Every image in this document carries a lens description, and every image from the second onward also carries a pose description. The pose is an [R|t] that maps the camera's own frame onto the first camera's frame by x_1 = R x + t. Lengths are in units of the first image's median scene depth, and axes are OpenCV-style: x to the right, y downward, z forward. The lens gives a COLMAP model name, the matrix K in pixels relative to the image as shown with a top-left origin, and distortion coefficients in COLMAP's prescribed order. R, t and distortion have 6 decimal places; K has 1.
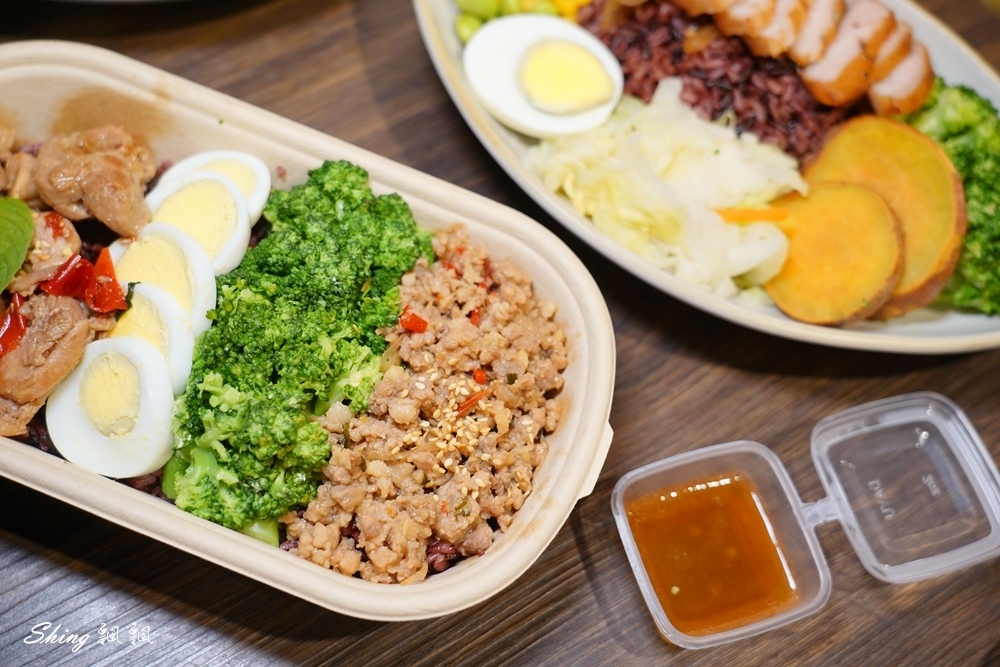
lens RADIAL K [[1455.4, 0, 500.0], [0, 1455.4, 333.5], [0, 0, 1]] dist [0.023701, 0.007573]
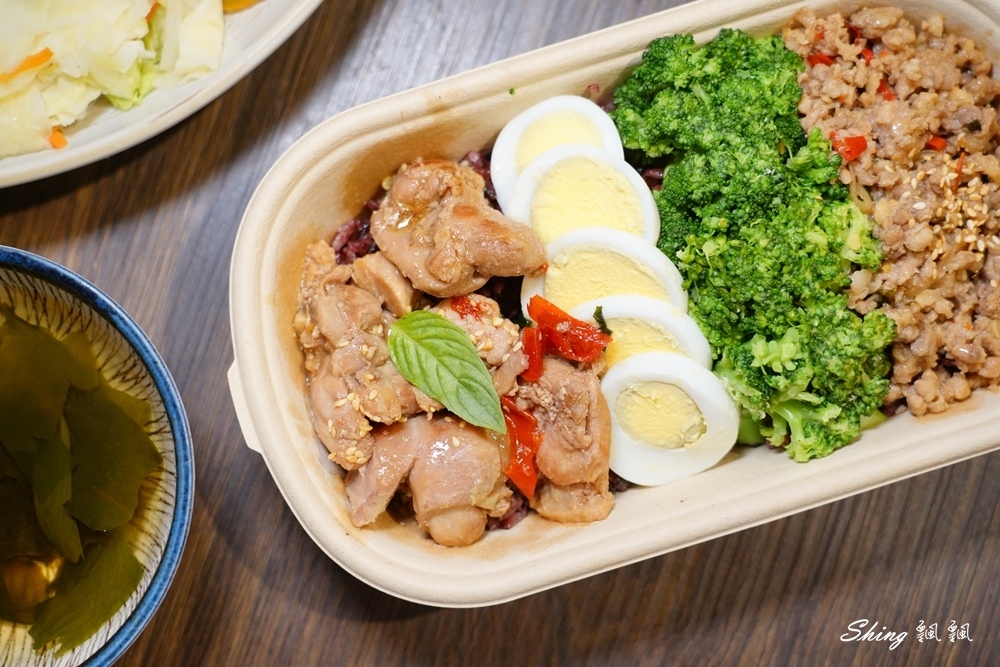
lens RADIAL K [[1455.4, 0, 500.0], [0, 1455.4, 333.5], [0, 0, 1]] dist [0.023701, 0.007573]
pose [[0.780252, -0.617451, -0.099807, -0.215659], [0.603967, 0.702302, 0.376823, -0.406388], [-0.162575, -0.354297, 0.920892, 0.162050]]
